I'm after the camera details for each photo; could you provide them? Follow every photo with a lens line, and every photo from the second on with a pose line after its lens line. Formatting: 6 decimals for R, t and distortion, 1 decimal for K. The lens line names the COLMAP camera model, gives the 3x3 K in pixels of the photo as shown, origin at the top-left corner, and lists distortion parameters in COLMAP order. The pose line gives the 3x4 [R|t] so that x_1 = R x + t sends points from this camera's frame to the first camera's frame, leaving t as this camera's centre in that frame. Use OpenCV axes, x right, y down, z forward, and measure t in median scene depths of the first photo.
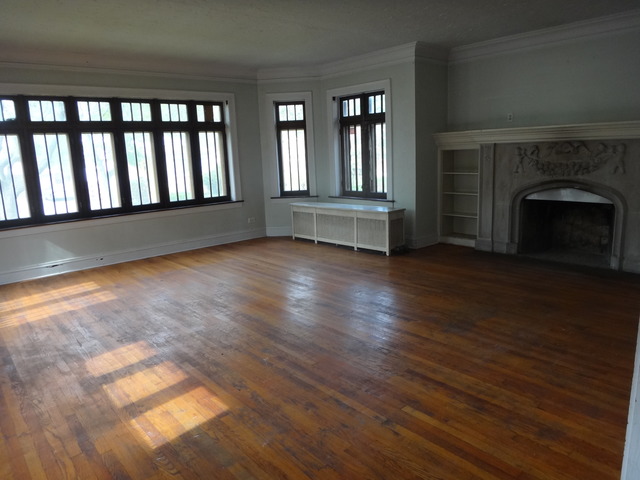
lens RADIAL K [[466.4, 0, 321.5], [0, 466.4, 236.5], [0, 0, 1]] dist [-0.008699, 0.002267]
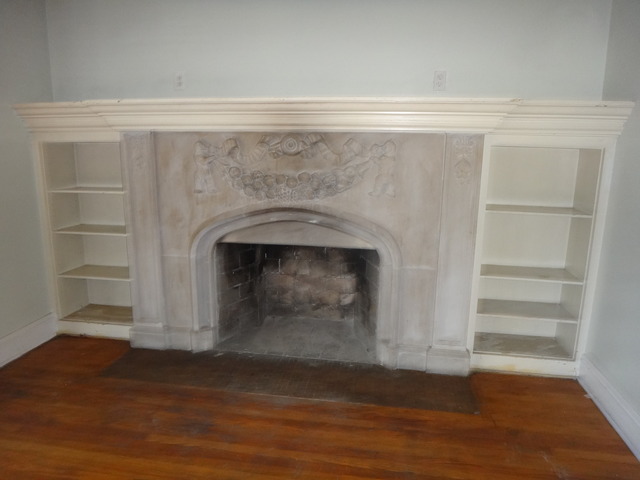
lens RADIAL K [[466.4, 0, 319.5], [0, 466.4, 235.8], [0, 0, 1]] dist [-0.008699, 0.002267]
pose [[0.777422, -0.086996, 0.622934, 0.187090], [0.079935, 0.996023, 0.039340, -0.091303], [-0.623879, 0.019210, 0.781285, 0.489371]]
